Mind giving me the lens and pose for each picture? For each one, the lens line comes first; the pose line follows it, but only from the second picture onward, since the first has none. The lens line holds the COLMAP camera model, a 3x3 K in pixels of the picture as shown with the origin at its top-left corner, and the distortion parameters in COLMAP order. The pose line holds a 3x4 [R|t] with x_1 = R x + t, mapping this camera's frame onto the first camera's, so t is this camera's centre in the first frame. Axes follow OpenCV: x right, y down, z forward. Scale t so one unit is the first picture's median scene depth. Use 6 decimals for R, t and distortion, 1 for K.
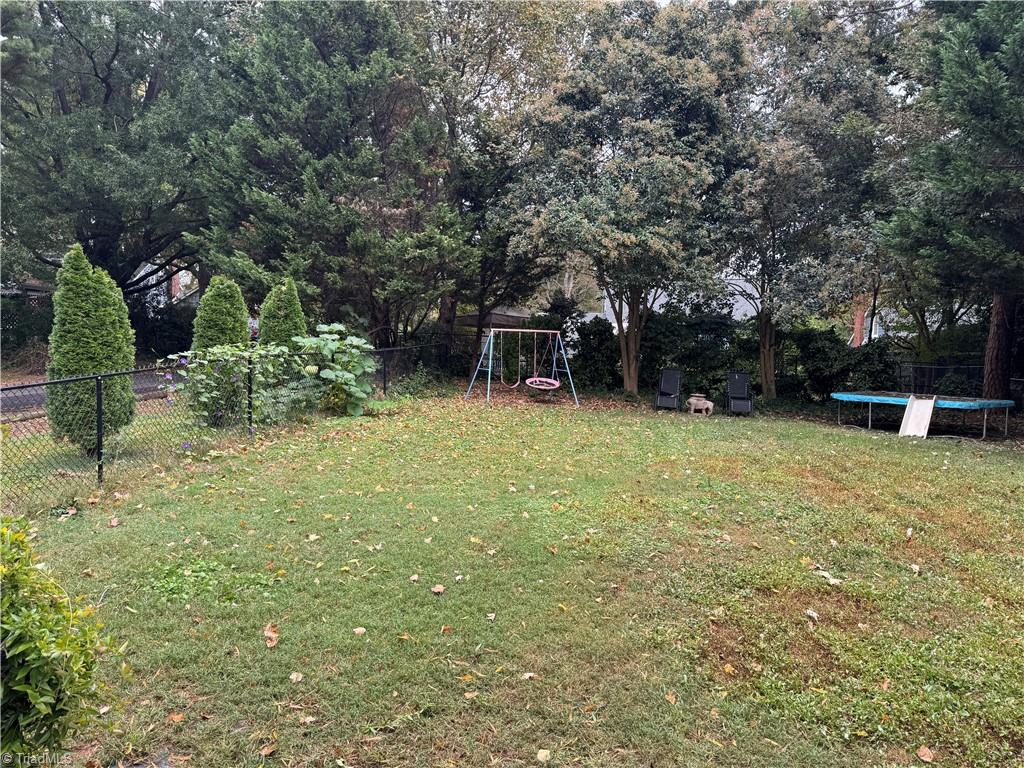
lens RADIAL K [[723.5, 0, 517.9], [0, 723.5, 385.2], [0, 0, 1]] dist [0.128368, -0.210116]
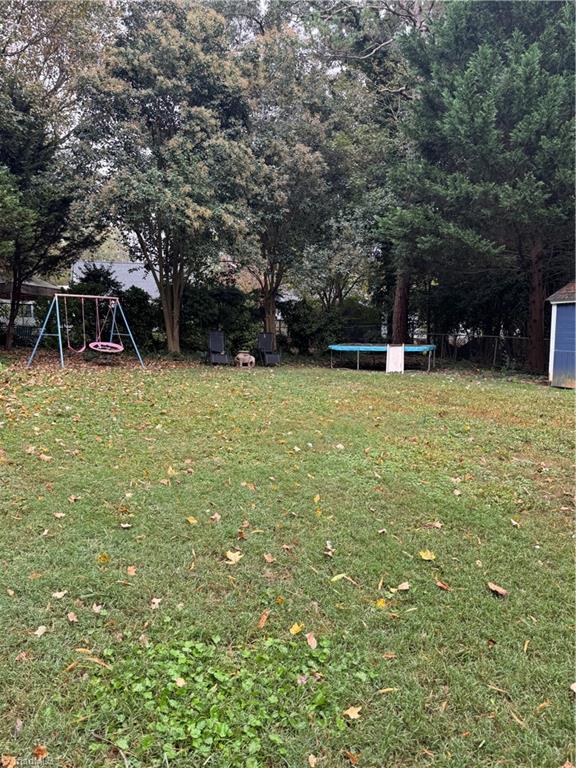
lens RADIAL K [[542.6, 0, 287.7], [0, 542.6, 383.1], [0, 0, 1]] dist [0.128368, -0.210116]
pose [[0.846654, -0.076169, 0.526664, -0.179230], [0.044499, 0.996370, 0.072565, 0.003707], [-0.530279, -0.038002, 0.846971, 0.186690]]
